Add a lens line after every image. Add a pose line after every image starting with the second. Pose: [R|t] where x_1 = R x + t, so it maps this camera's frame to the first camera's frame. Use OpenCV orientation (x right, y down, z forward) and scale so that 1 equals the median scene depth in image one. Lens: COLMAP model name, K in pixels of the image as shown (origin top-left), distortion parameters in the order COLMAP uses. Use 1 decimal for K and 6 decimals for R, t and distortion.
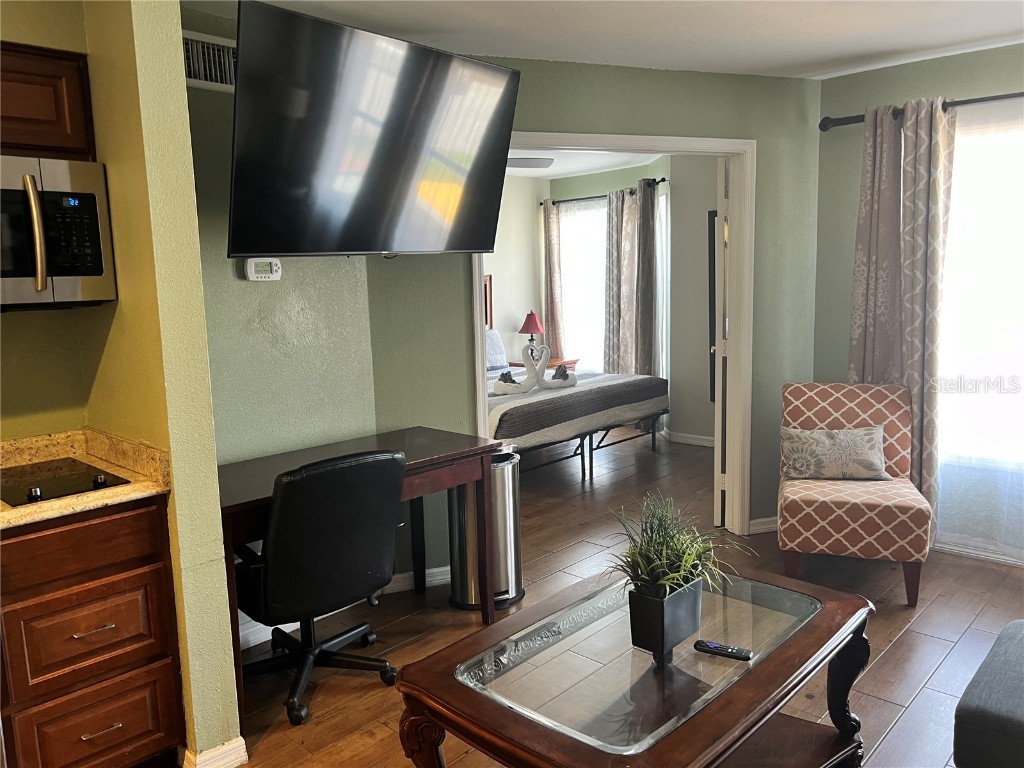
lens RADIAL K [[780.7, 0, 513.4], [0, 780.7, 373.1], [0, 0, 1]] dist [0.009050, -0.005467]
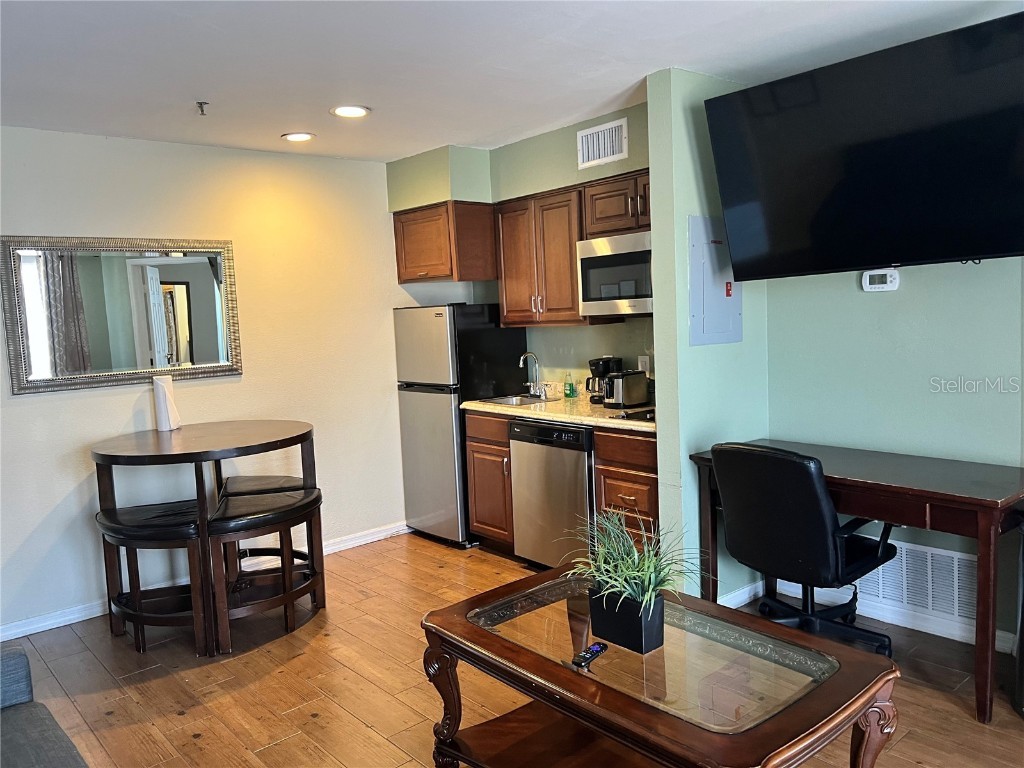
lens RADIAL K [[761.0, 0, 541.6], [0, 761.0, 386.4], [0, 0, 1]] dist [0.001584, 0.059889]
pose [[-0.093243, 0.128112, -0.987367, 1.119457], [-0.074057, 0.988048, 0.135194, -0.135592], [0.992885, 0.085728, -0.082641, 0.890699]]
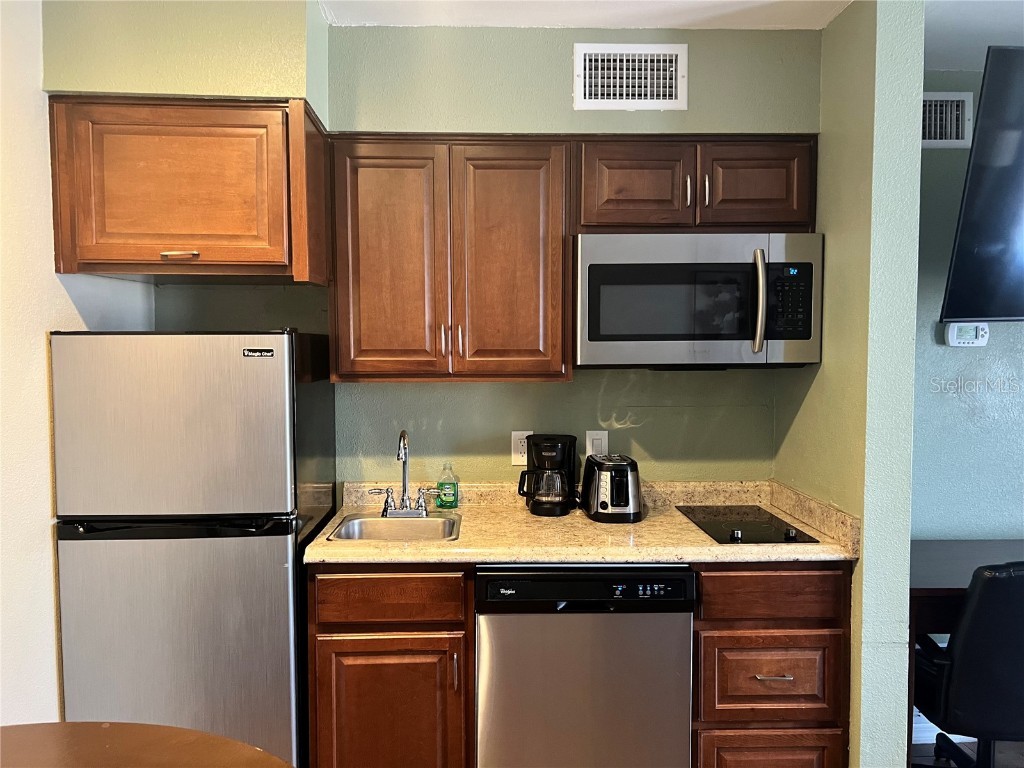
lens RADIAL K [[785.5, 0, 512.0], [0, 785.5, 384.0], [0, 0, 1]] dist [0.008914, 0.002937]
pose [[0.707432, 0.059728, -0.704253, -0.063461], [-0.102936, 0.994505, -0.019056, -0.004201], [0.699245, 0.085974, 0.709693, -0.023434]]
